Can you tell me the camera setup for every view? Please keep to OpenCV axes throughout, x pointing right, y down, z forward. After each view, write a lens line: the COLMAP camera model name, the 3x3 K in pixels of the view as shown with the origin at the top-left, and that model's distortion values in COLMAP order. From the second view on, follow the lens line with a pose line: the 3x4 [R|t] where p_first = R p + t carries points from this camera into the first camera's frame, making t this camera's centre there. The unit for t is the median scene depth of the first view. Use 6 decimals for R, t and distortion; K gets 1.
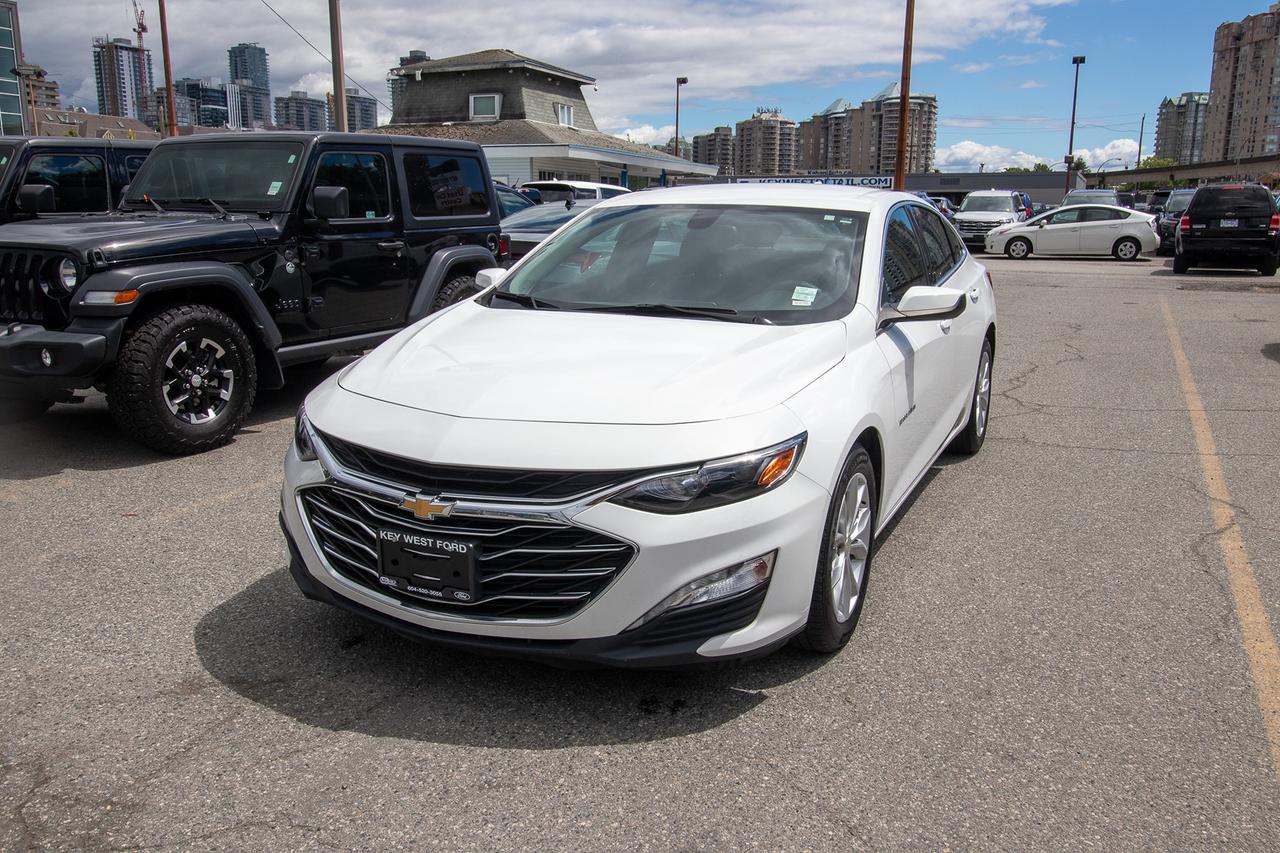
lens RADIAL K [[1018.5, 0, 645.2], [0, 1018.5, 427.6], [0, 0, 1]] dist [0.015164, -0.008801]
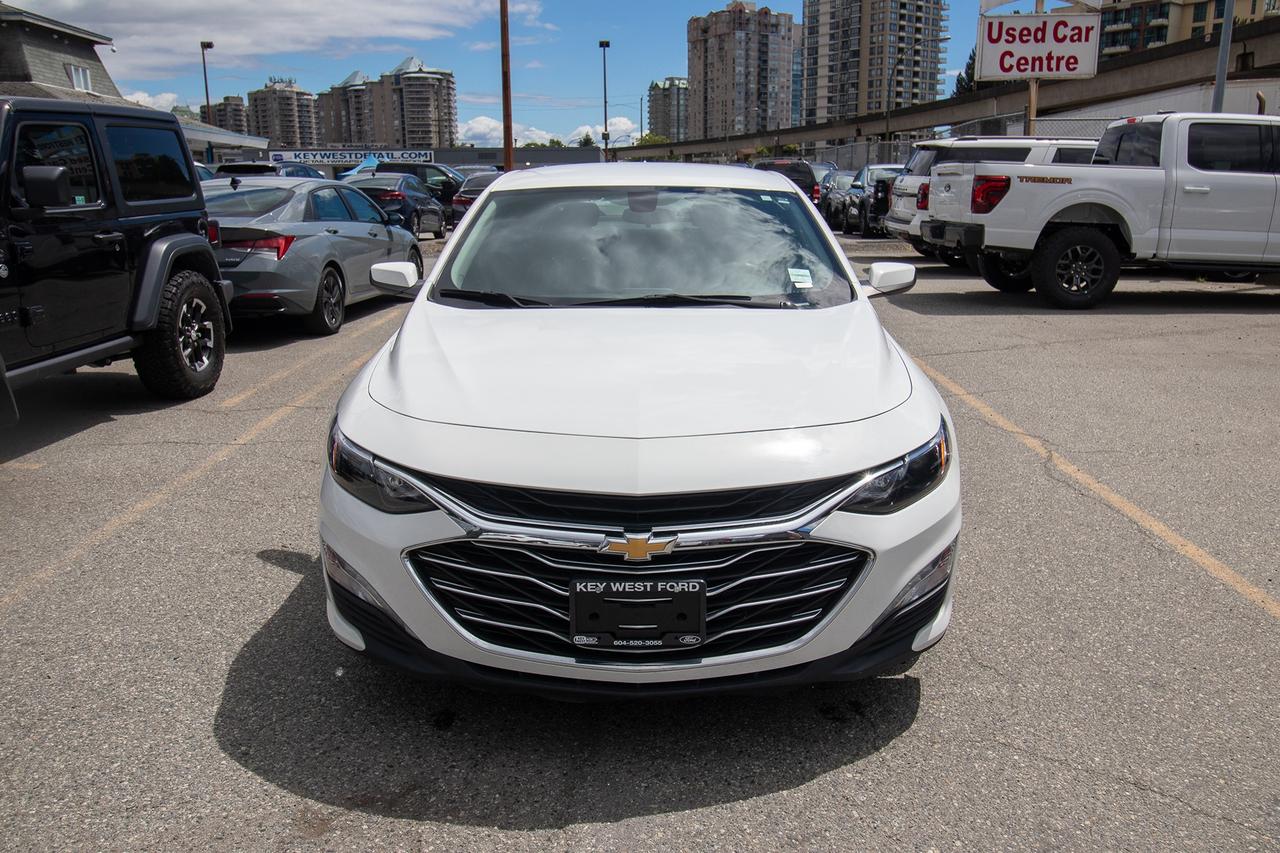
lens RADIAL K [[998.2, 0, 640.0], [0, 998.2, 426.5], [0, 0, 1]] dist [0.013534, -0.004445]
pose [[0.905803, -0.110338, 0.409080, -0.414833], [0.098765, 0.993885, 0.049383, -0.048985], [-0.412027, -0.004329, 0.911161, 0.174151]]
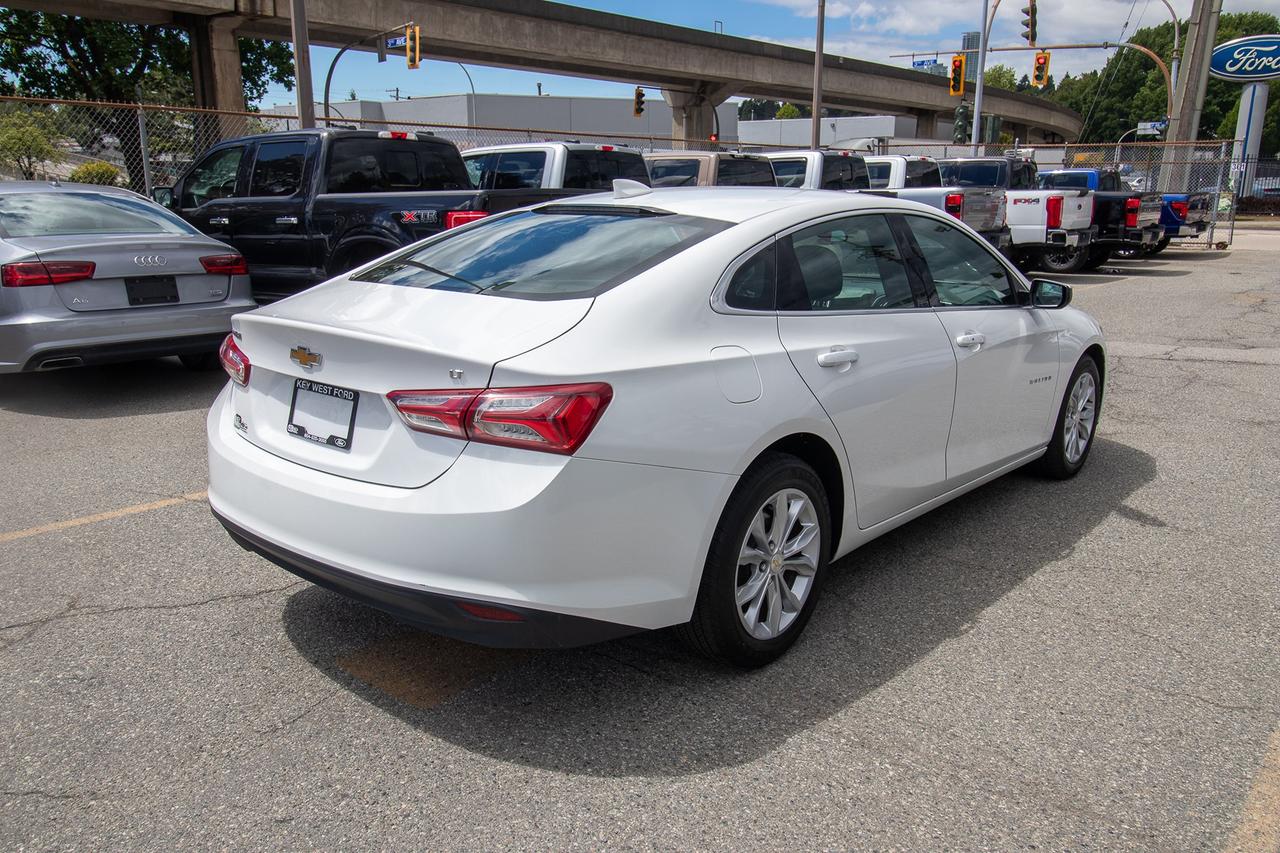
lens RADIAL K [[998.2, 0, 640.0], [0, 998.2, 426.5], [0, 0, 1]] dist [0.013534, -0.004445]
pose [[-0.964658, -0.076200, 0.252247, -0.025998], [0.039789, 0.904175, 0.425304, -0.585732], [-0.260484, 0.420310, -0.869188, 2.575287]]
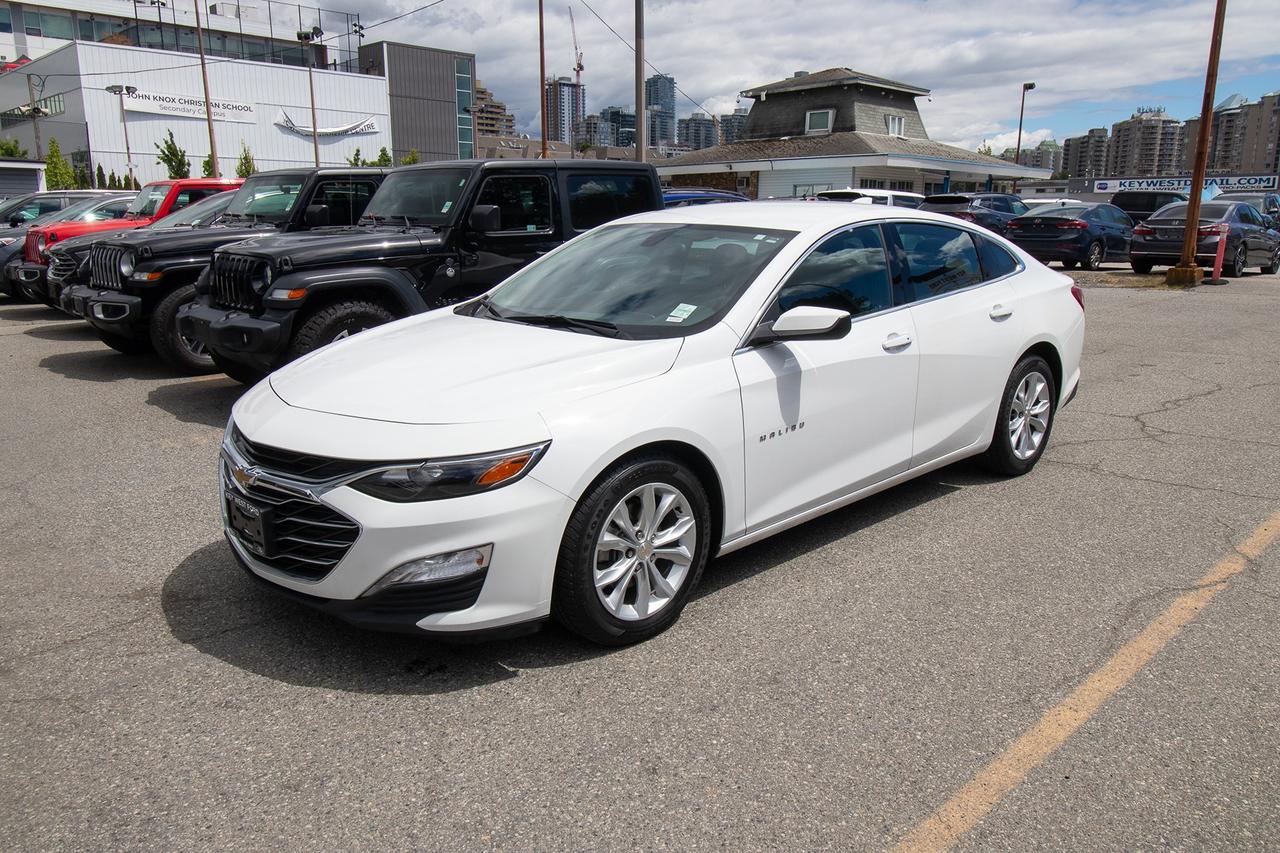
lens RADIAL K [[912.2, 0, 640.0], [0, 912.2, 426.5], [0, 0, 1]] dist [0.010255, -0.001407]
pose [[0.933062, 0.075435, -0.351716, 0.470158], [-0.069136, 0.997142, 0.030455, -0.037550], [0.353008, -0.004100, 0.935611, 0.097180]]
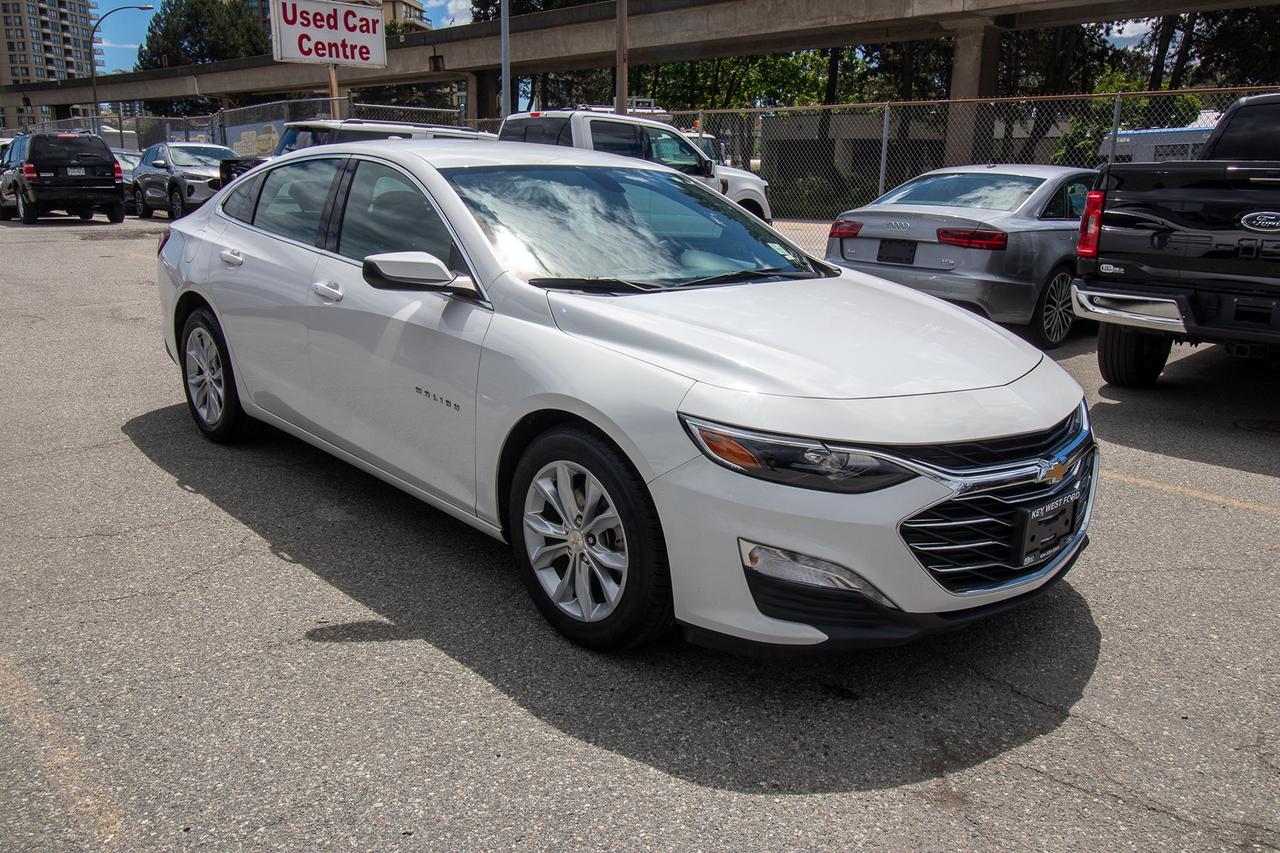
lens RADIAL K [[998.2, 0, 640.0], [0, 998.2, 426.5], [0, 0, 1]] dist [0.013534, -0.004445]
pose [[0.378517, -0.229232, 0.896760, -0.964785], [0.179823, 0.968599, 0.171694, -0.163633], [-0.907959, 0.096269, 0.407852, 0.728428]]
